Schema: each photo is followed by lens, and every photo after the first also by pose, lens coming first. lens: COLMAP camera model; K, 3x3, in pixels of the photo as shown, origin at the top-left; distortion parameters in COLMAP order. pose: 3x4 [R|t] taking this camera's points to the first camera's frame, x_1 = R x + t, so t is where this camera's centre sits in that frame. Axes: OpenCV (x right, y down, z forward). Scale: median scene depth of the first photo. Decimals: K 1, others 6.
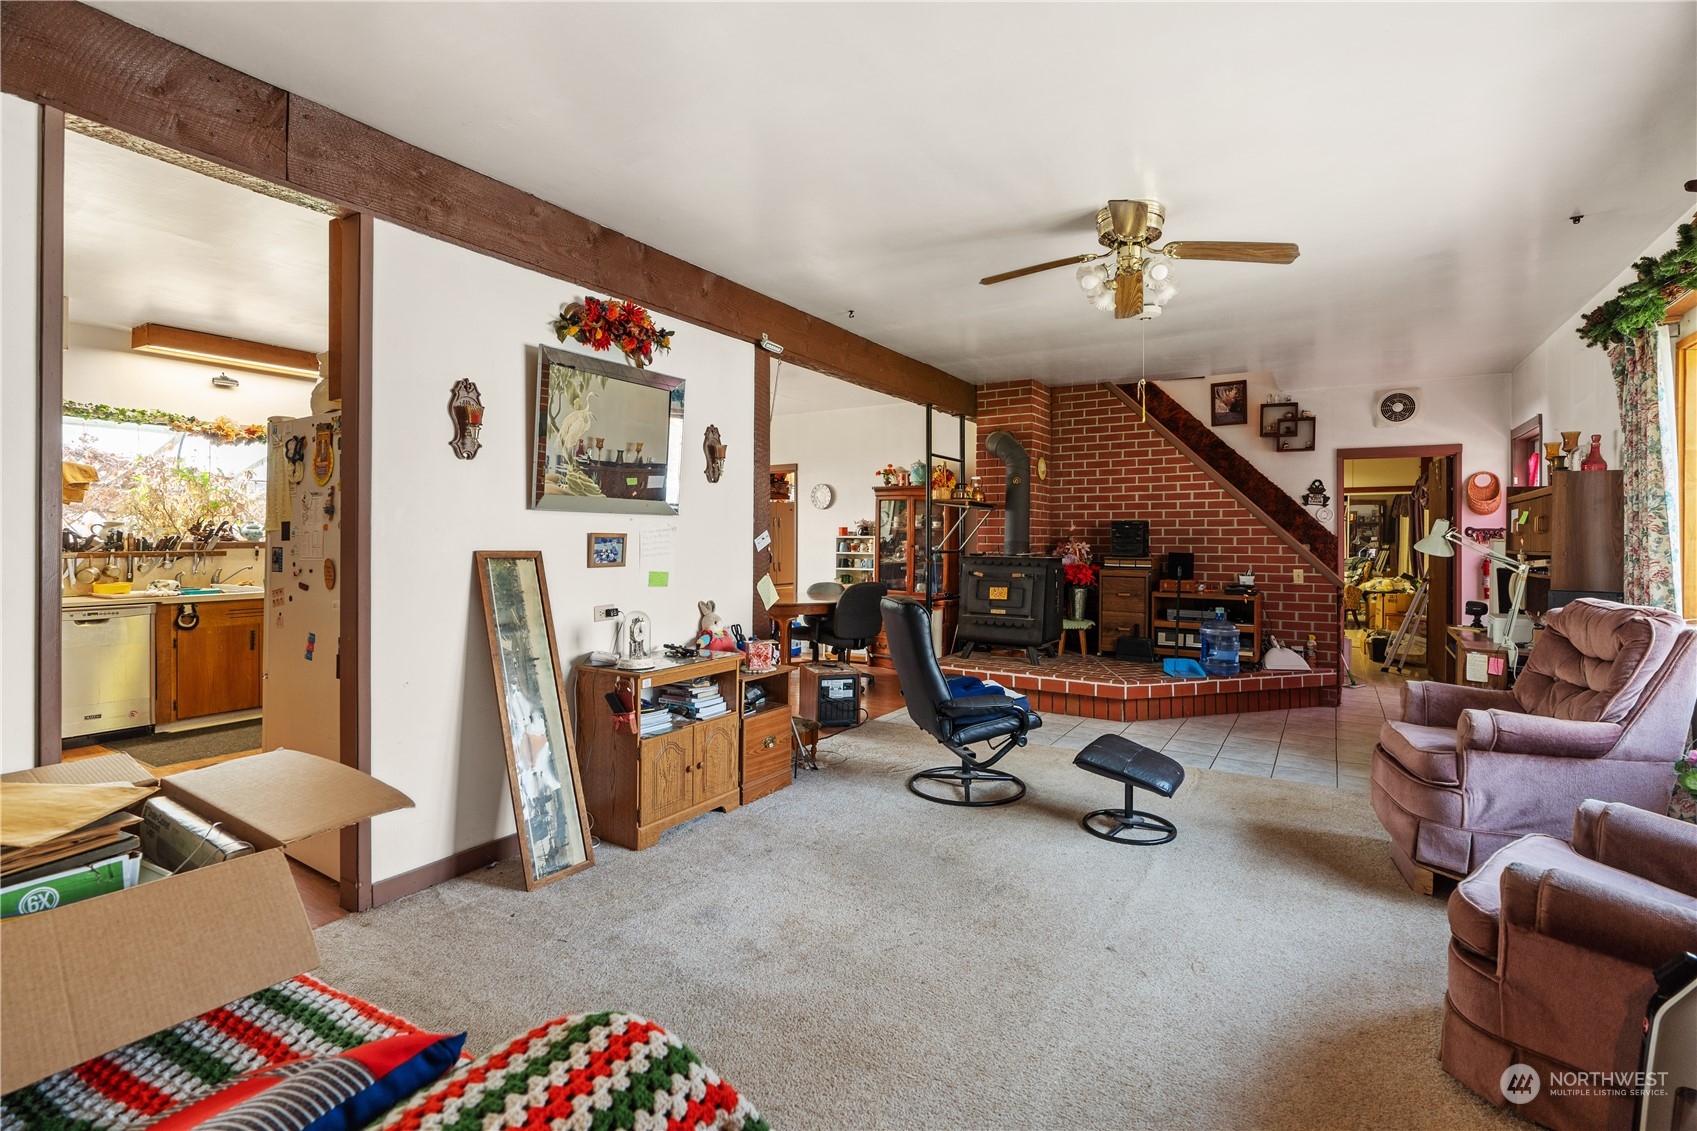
lens RADIAL K [[771.0, 0, 853.0], [0, 771.0, 537.2], [0, 0, 1]] dist [-0.000625, -0.000082]
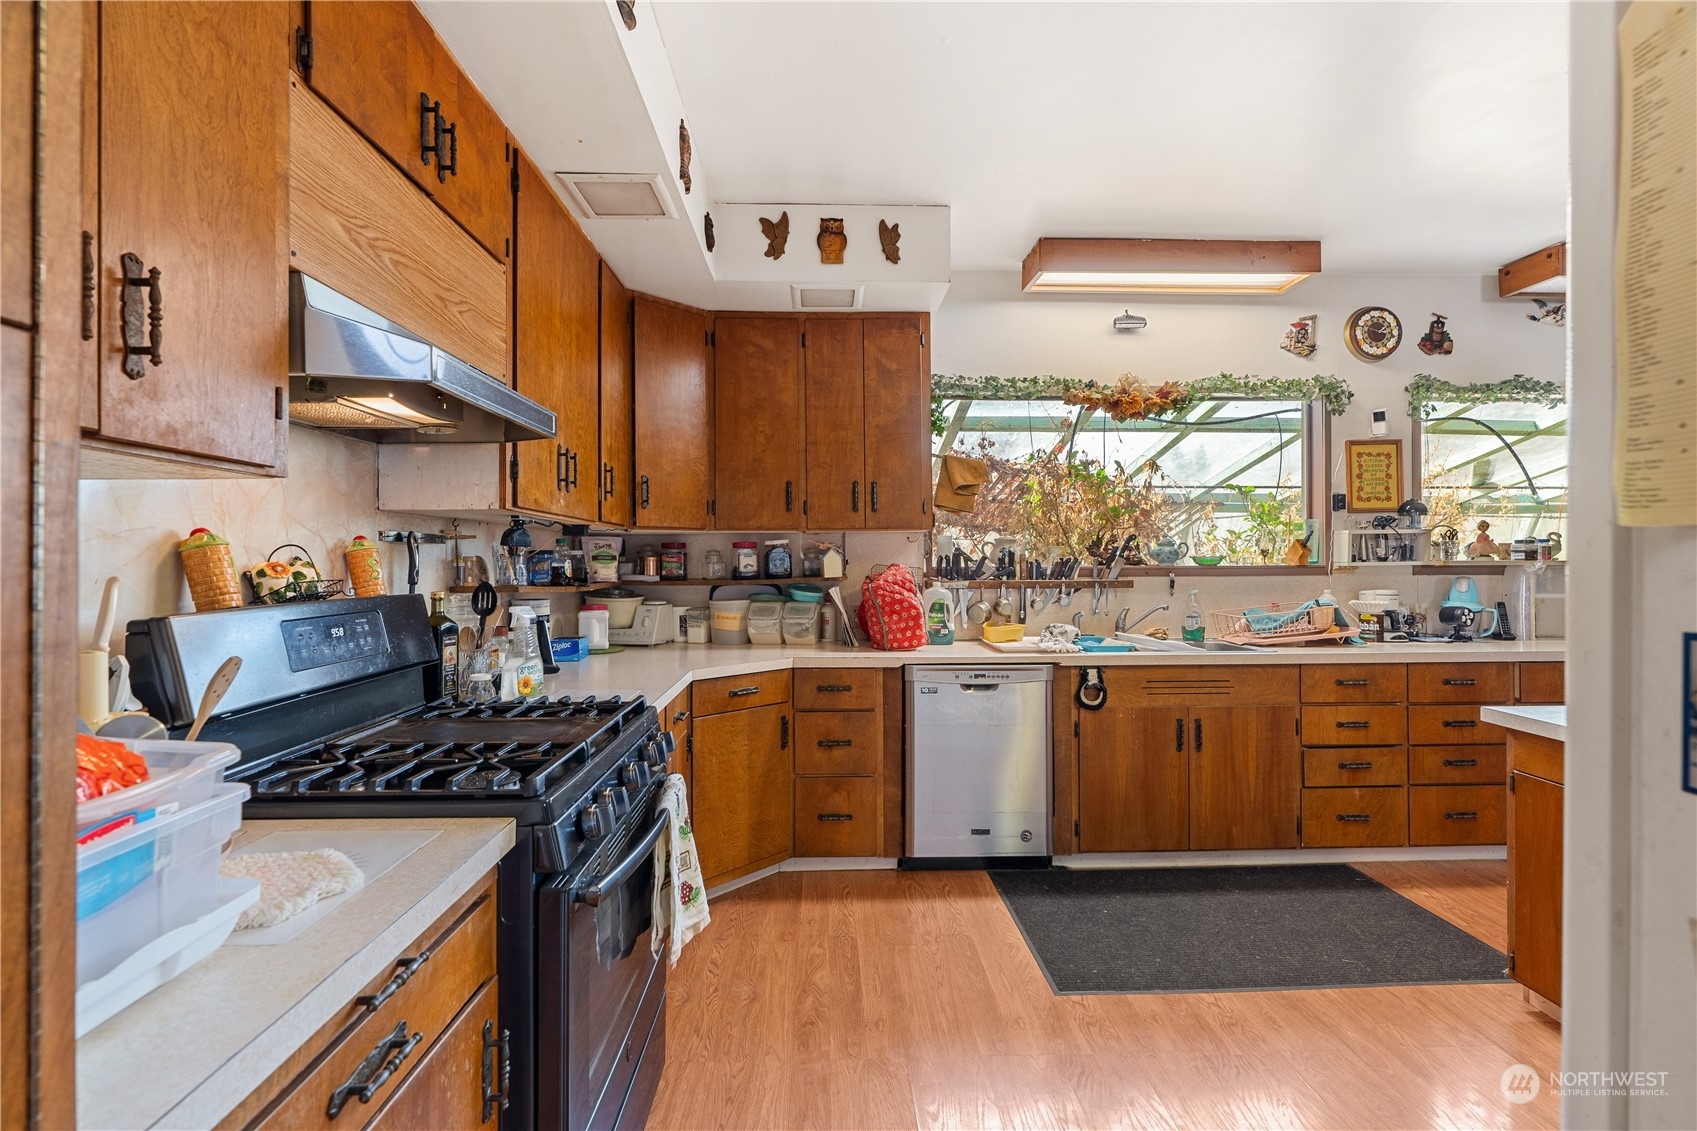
lens RADIAL K [[780.9, 0, 843.5], [0, 780.9, 553.7], [0, 0, 1]] dist [-0.001716, -0.000234]
pose [[0.552469, -0.009789, -0.833476, -0.362342], [0.004375, 0.999951, -0.008845, 0.000040], [0.833522, 0.001240, 0.552485, 0.392311]]
